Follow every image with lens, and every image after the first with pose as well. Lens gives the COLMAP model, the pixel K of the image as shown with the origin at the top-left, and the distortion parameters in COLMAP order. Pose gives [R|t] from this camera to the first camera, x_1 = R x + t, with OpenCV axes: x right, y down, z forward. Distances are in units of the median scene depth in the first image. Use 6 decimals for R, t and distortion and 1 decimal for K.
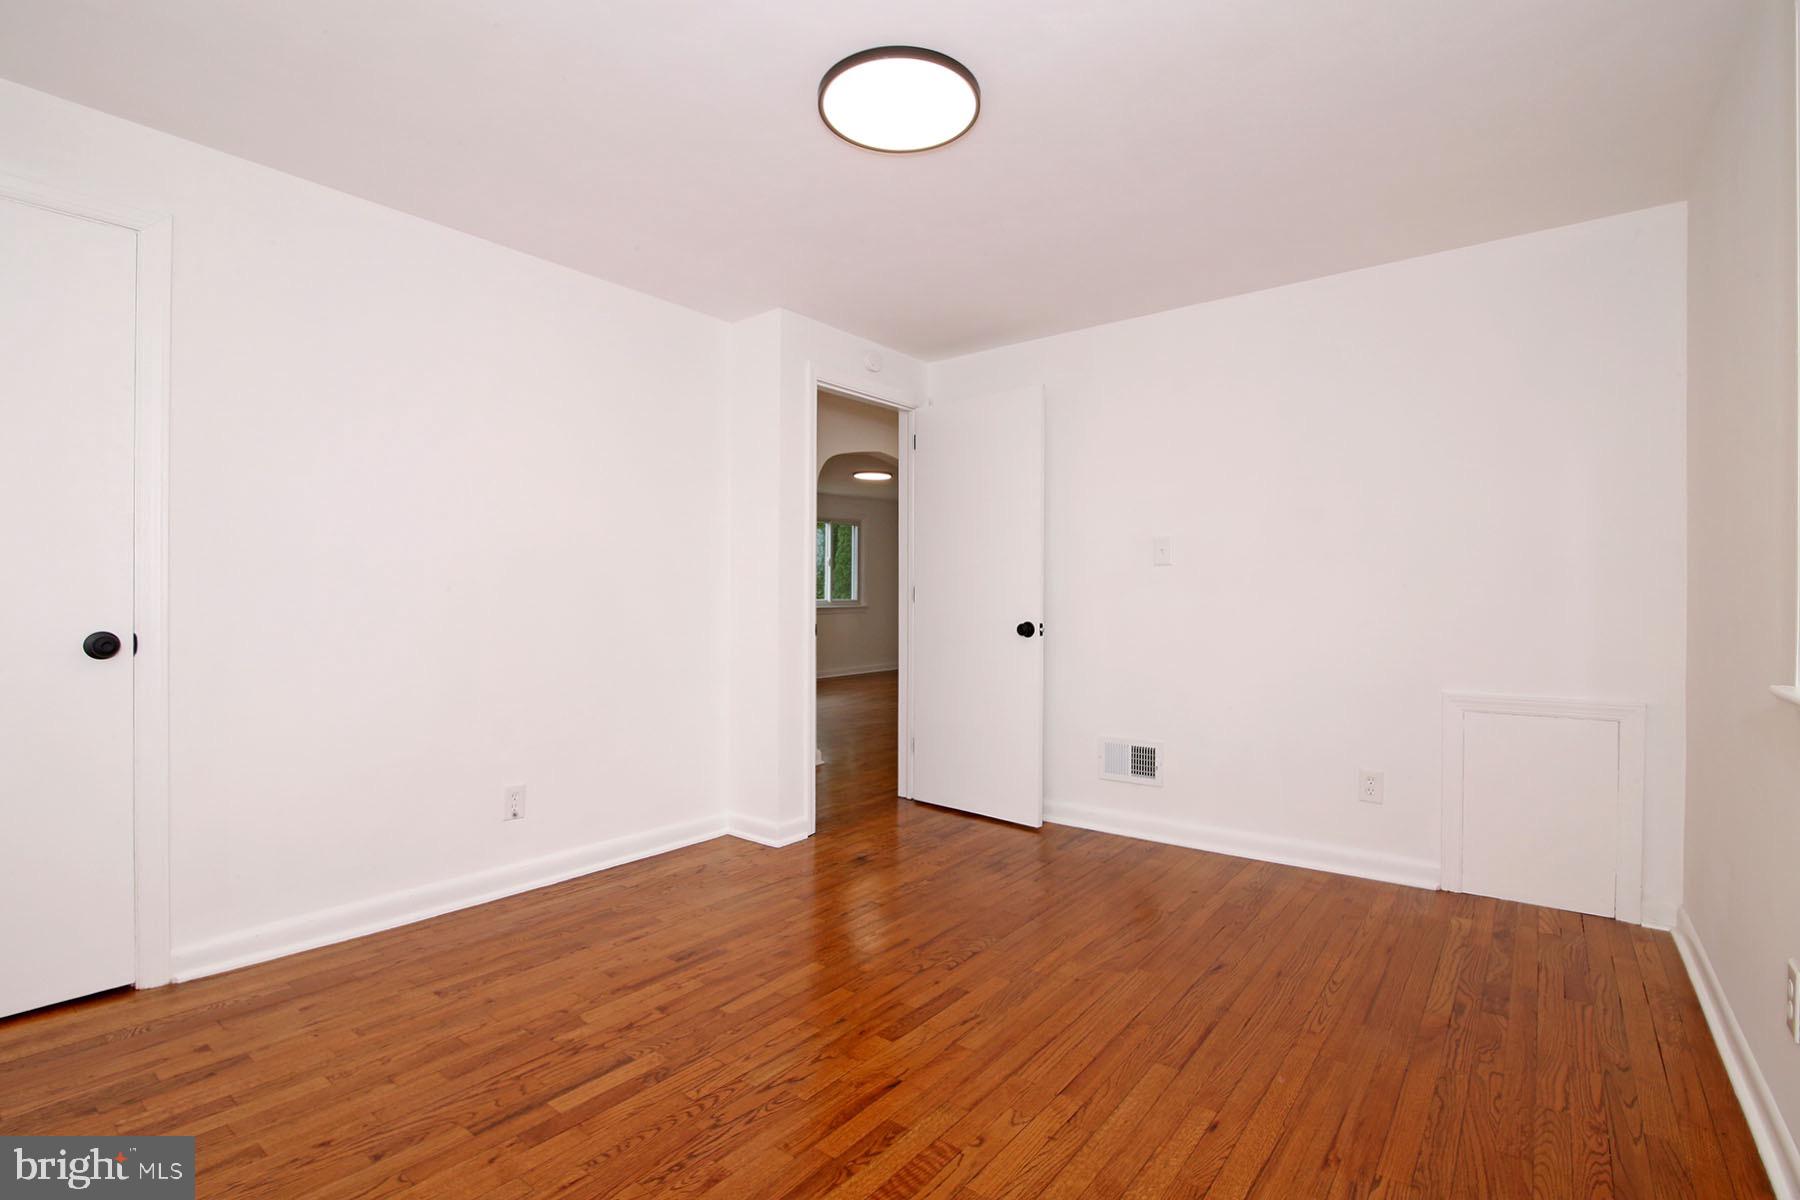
lens RADIAL K [[846.5, 0, 888.4], [0, 846.5, 593.6], [0, 0, 1]] dist [-0.005627, -0.001166]
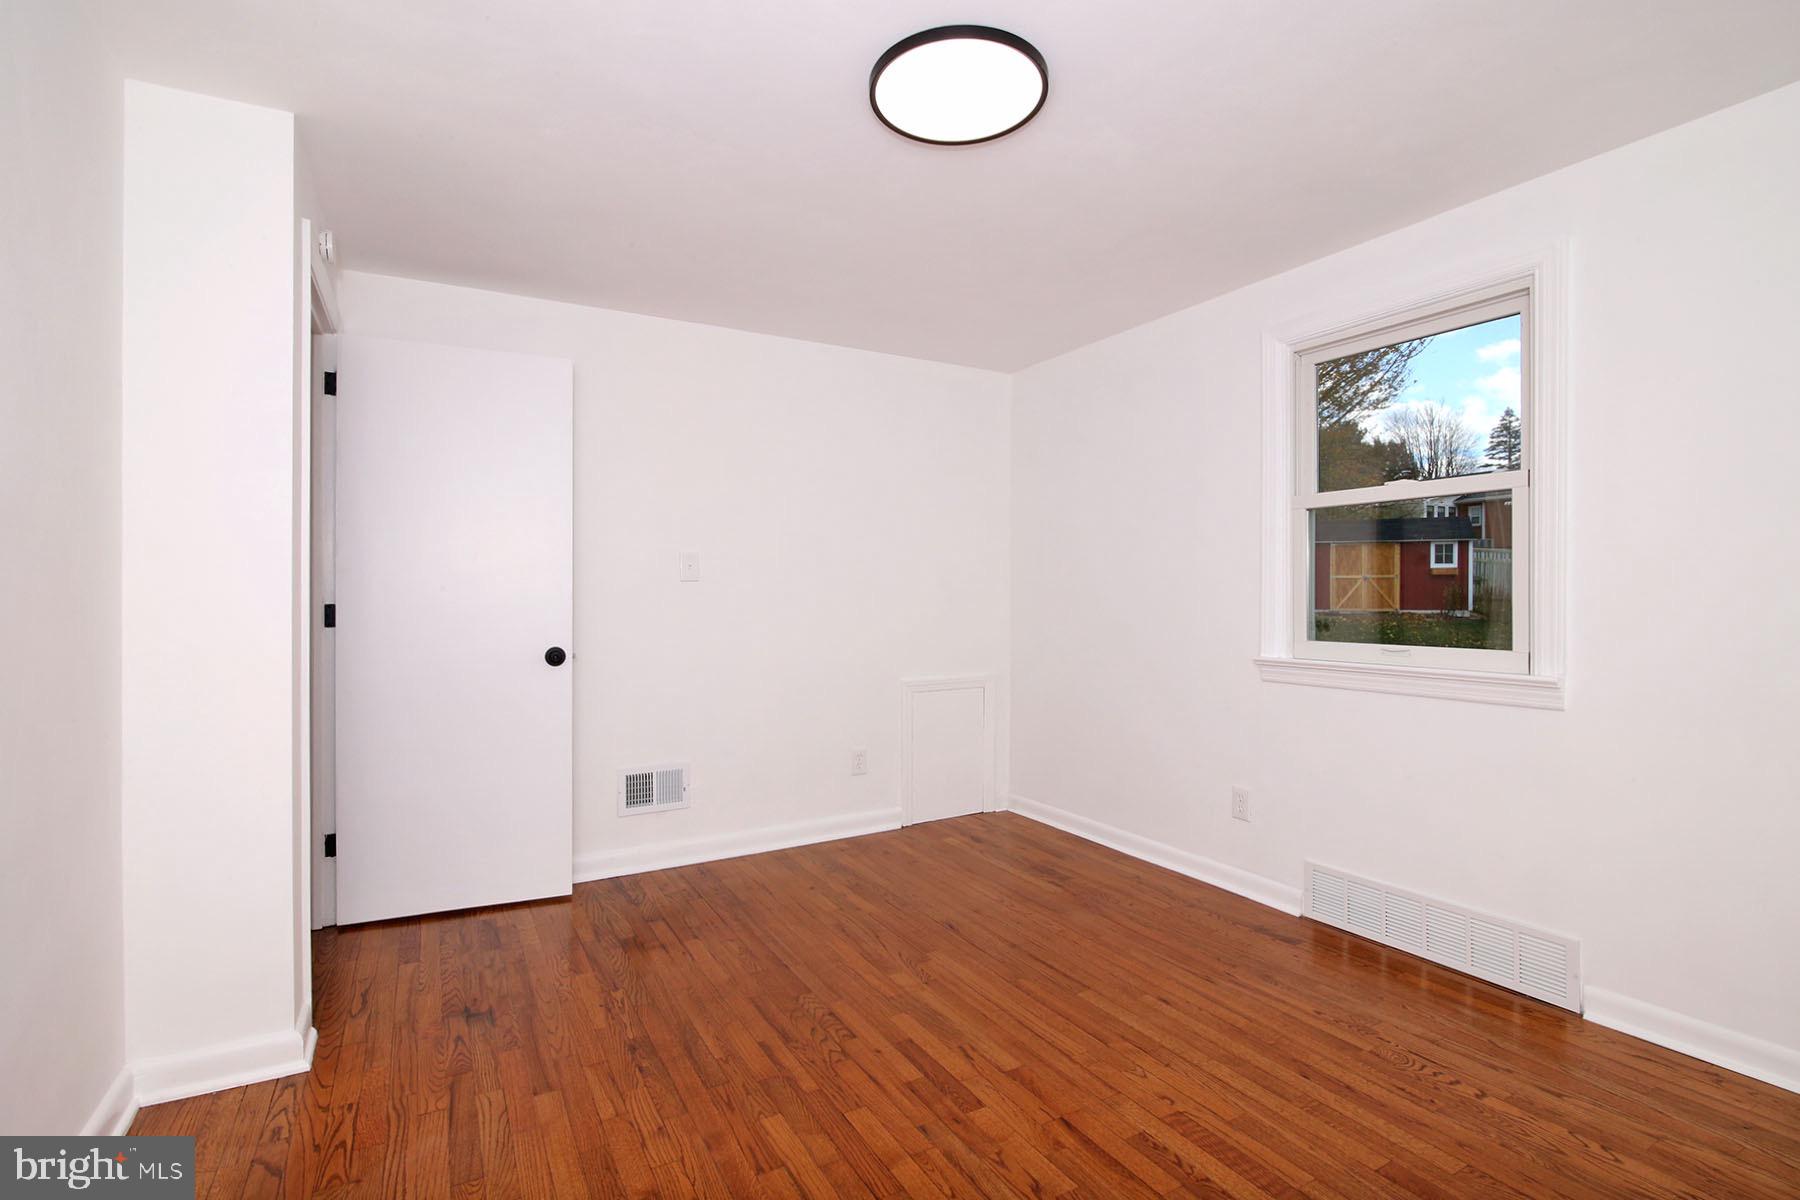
lens RADIAL K [[846.5, 0, 898.4], [0, 846.5, 606.2], [0, 0, 1]] dist [-0.005627, -0.001166]
pose [[0.366879, -0.014742, 0.930152, -0.751173], [-0.000278, 0.999873, 0.015957, -0.029539], [-0.930269, -0.006113, 0.366828, 0.635845]]
